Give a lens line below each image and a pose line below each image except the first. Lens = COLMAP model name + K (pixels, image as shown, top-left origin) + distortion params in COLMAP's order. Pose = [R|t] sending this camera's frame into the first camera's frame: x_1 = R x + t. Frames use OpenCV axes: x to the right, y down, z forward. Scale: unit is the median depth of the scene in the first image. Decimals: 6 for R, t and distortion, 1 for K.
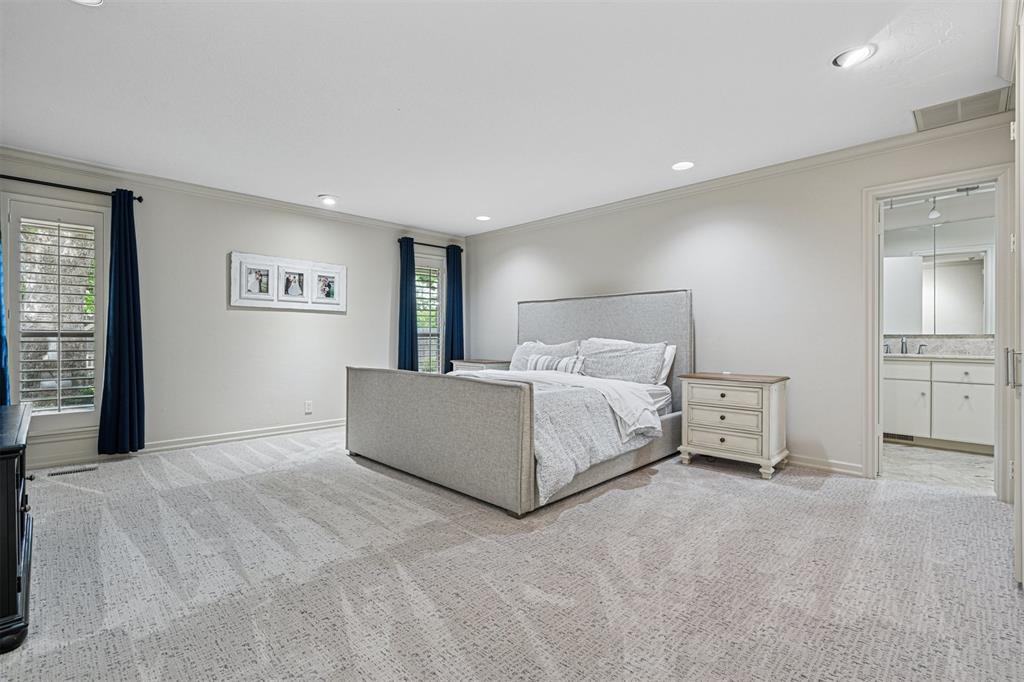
lens RADIAL K [[465.6, 0, 508.9], [0, 465.6, 338.9], [0, 0, 1]] dist [-0.003059, 0.000251]
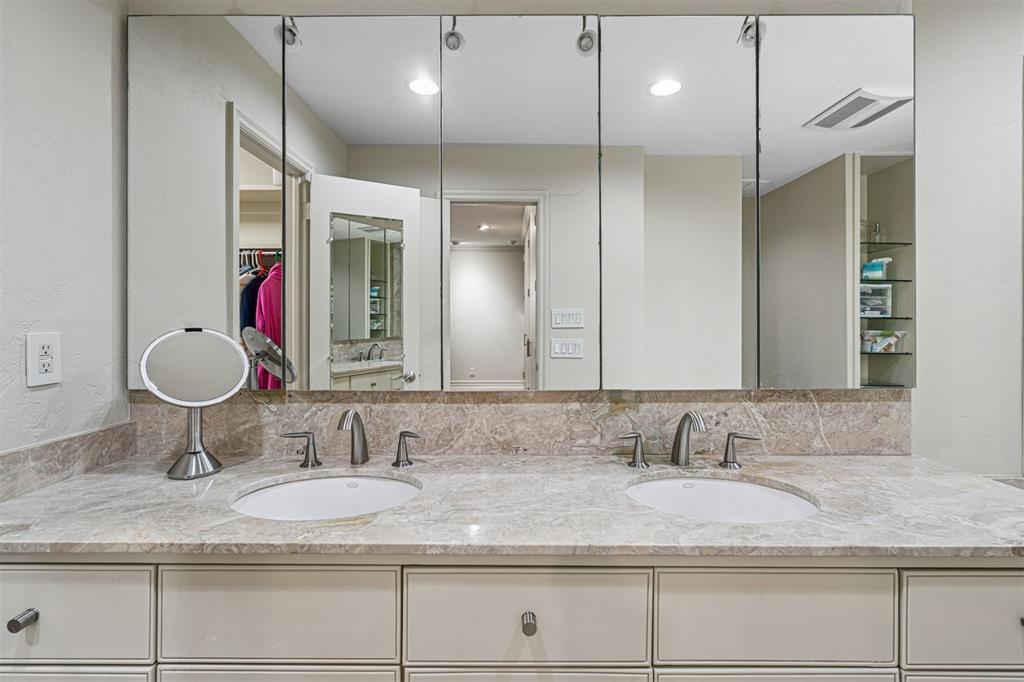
lens RADIAL K [[475.8, 0, 511.7], [0, 475.8, 322.9], [0, 0, 1]] dist [-0.002954, -0.000202]
pose [[0.705745, -0.002694, 0.708461, 0.736106], [0.007591, 0.999964, -0.003759, -0.051677], [-0.708425, 0.008031, 0.705740, 0.757541]]
